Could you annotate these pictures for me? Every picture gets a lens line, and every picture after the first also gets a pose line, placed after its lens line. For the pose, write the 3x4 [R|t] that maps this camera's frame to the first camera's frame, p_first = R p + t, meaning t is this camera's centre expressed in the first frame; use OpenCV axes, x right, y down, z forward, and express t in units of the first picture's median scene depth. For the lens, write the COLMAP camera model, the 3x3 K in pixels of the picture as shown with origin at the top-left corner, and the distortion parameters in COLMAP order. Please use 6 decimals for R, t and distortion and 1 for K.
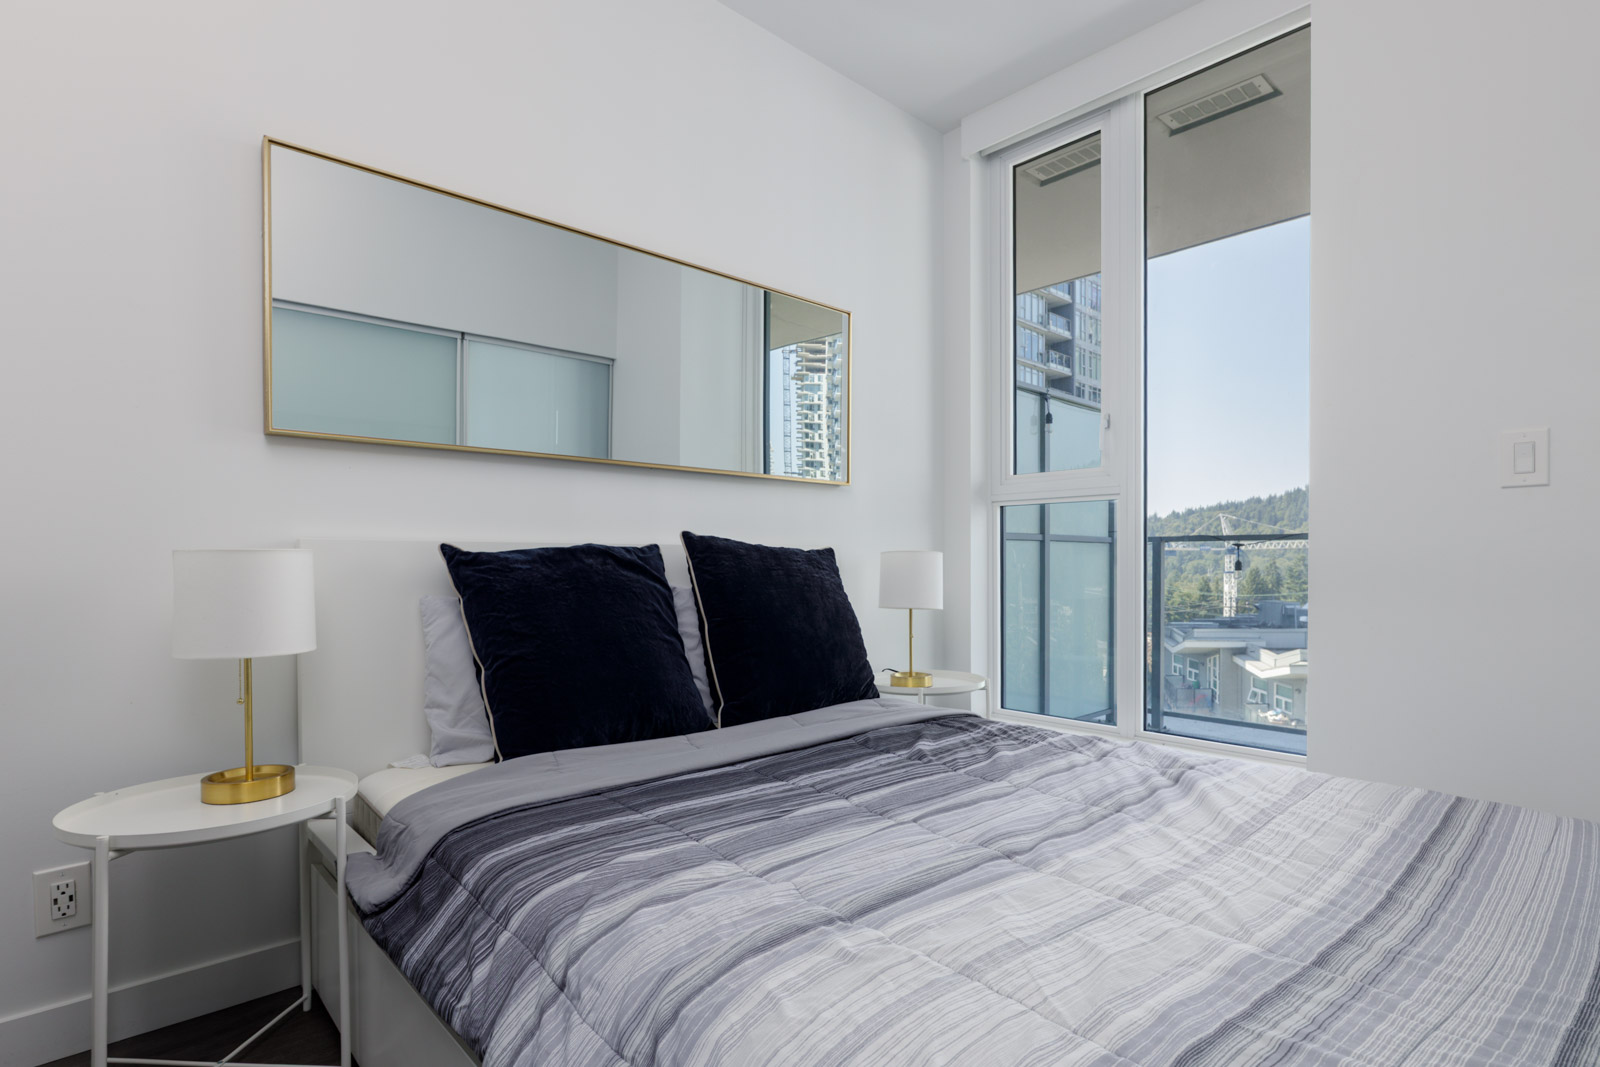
lens RADIAL K [[815.1, 0, 797.9], [0, 815.1, 571.1], [0, 0, 1]] dist [0.005052, 0.000486]
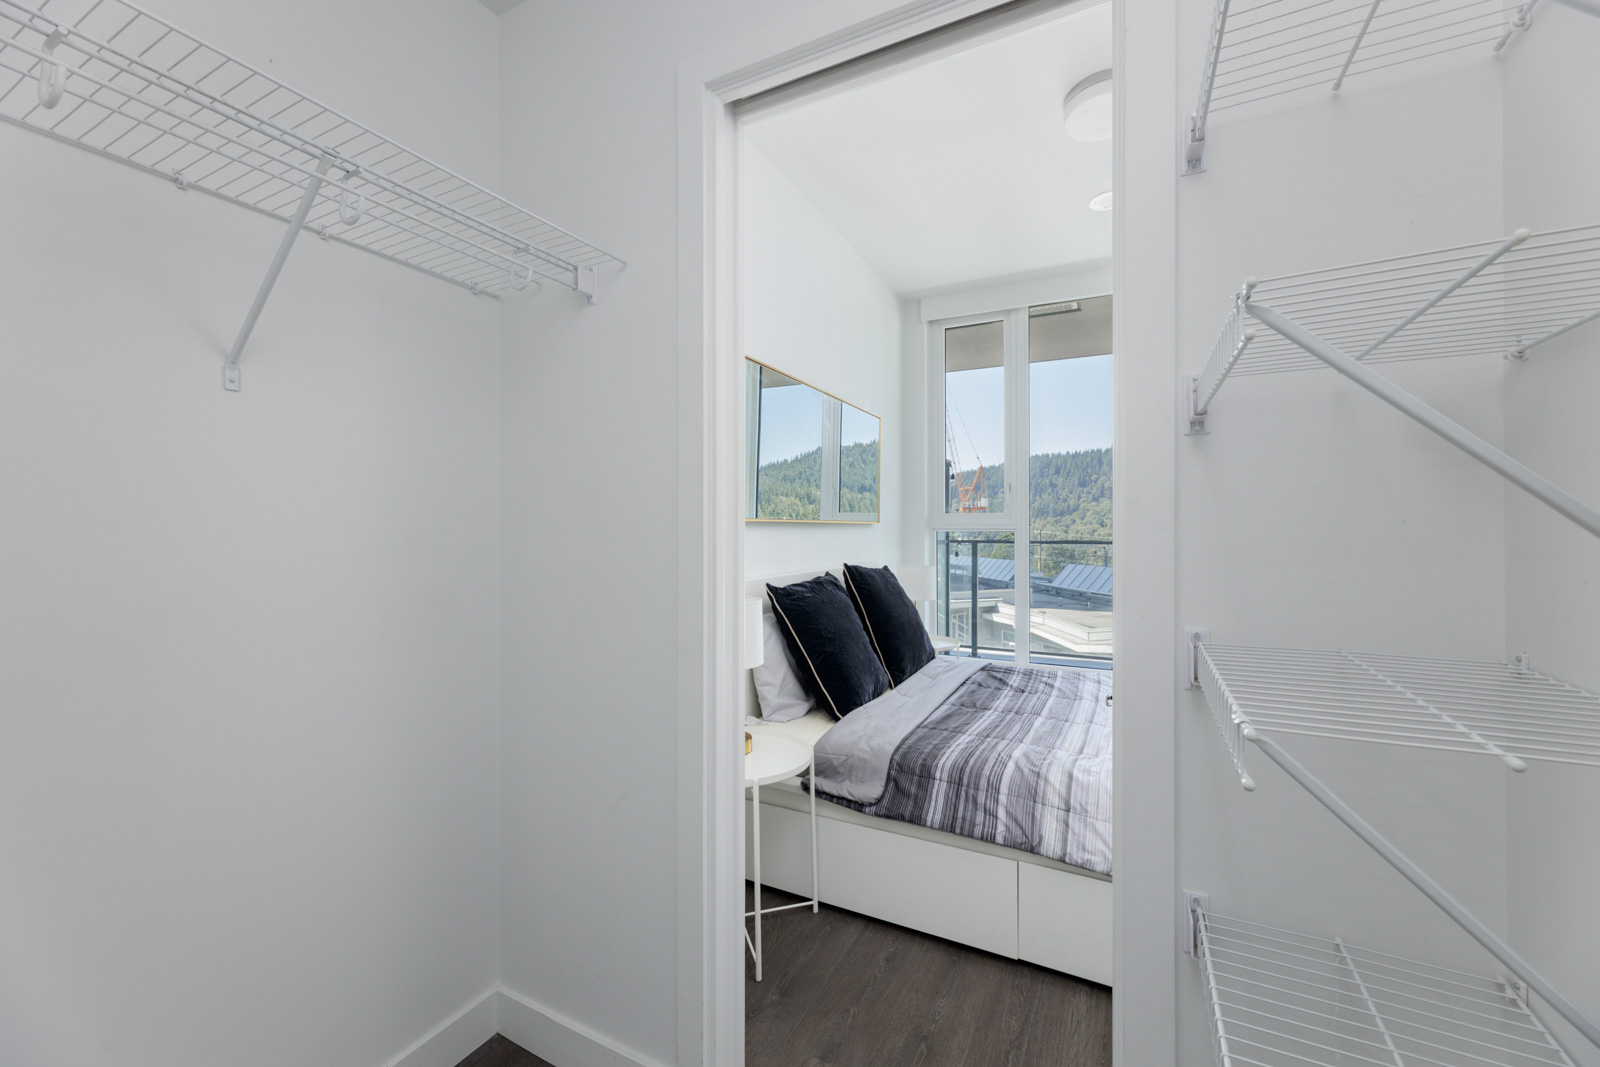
lens RADIAL K [[643.3, 0, 790.3], [0, 643.3, 530.1], [0, 0, 1]] dist [0.018724, 0.000022]
pose [[0.939461, 0.000175, 0.342657, -0.959246], [0.004525, 0.999906, -0.012918, -0.141488], [-0.342627, 0.013686, 0.939372, -0.243924]]
